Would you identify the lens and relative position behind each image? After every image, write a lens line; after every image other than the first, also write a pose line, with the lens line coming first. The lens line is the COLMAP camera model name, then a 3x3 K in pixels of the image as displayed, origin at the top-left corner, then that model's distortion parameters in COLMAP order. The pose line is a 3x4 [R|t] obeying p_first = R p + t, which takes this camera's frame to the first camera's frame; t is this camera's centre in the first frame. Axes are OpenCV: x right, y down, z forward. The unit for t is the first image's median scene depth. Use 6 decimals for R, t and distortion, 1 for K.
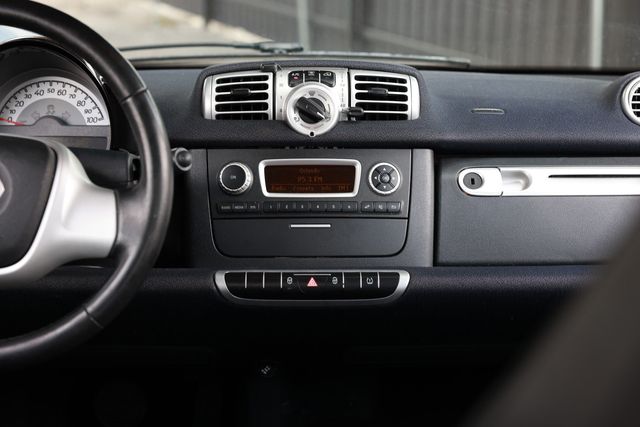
lens RADIAL K [[1077.8, 0, 318.0], [0, 1077.8, 212.8], [0, 0, 1]] dist [0.115378, 0.000000]
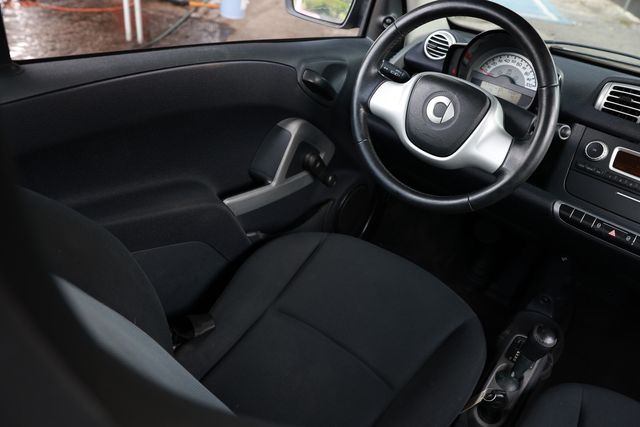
lens RADIAL K [[498.3, 0, 320.8], [0, 498.3, 211.1], [0, 0, 1]] dist [-0.116025, 0.104367]
pose [[0.761117, 0.429349, -0.486169, 0.000181], [-0.295903, 0.896851, 0.328784, -0.066146], [0.577185, -0.106384, 0.809654, 0.176625]]
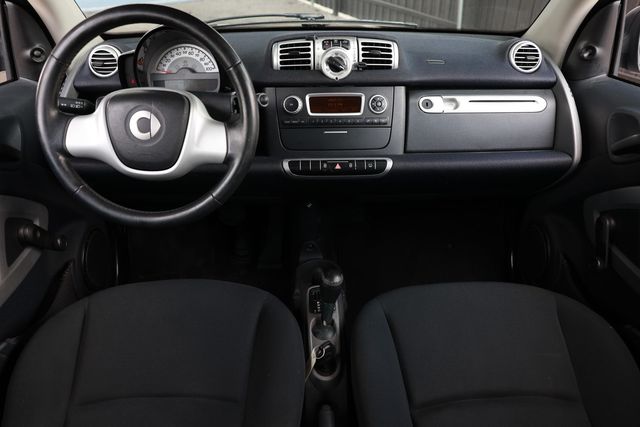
lens RADIAL K [[498.3, 0, 319.8], [0, 498.3, 210.6], [0, 0, 1]] dist [-0.116025, 0.104367]
pose [[0.999947, -0.009429, 0.004209, -0.037110], [0.008011, 0.965618, 0.259842, -0.073418], [-0.006515, -0.259795, 0.965642, 0.184397]]
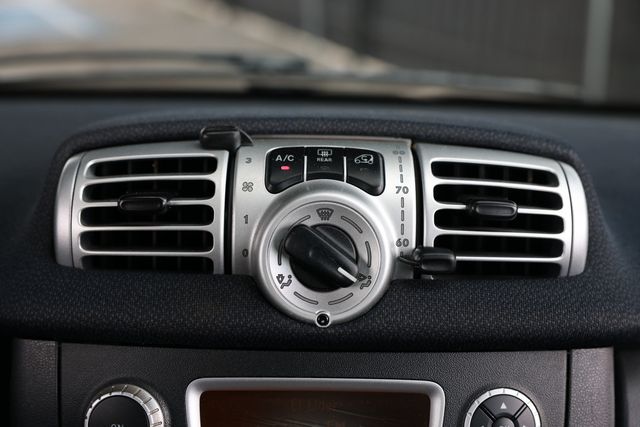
lens RADIAL K [[842.6, 0, 322.6], [0, 842.6, 216.9], [0, 0, 1]] dist [-0.020737, 0.000000]
pose [[0.999753, 0.022222, 0.000028, -0.006373], [-0.022190, 0.998241, 0.054977, -0.124075], [0.001194, -0.054964, 0.998488, 0.688234]]
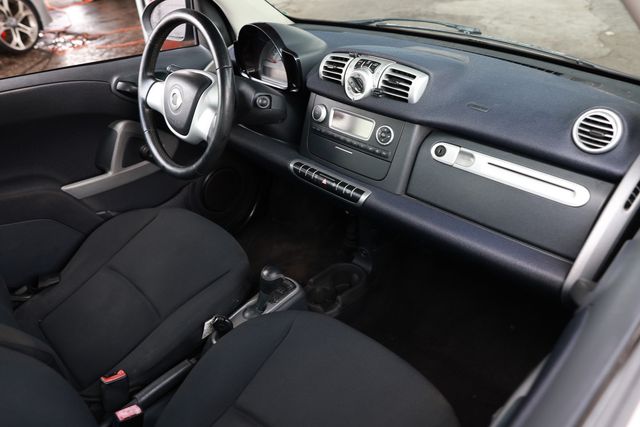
lens RADIAL K [[498.3, 0, 319.3], [0, 498.3, 212.2], [0, 0, 1]] dist [-0.116025, 0.104367]
pose [[0.687627, 0.367393, -0.626252, 0.509550], [-0.150747, 0.915975, 0.371840, -0.189835], [0.710243, -0.161281, 0.685232, 0.383934]]
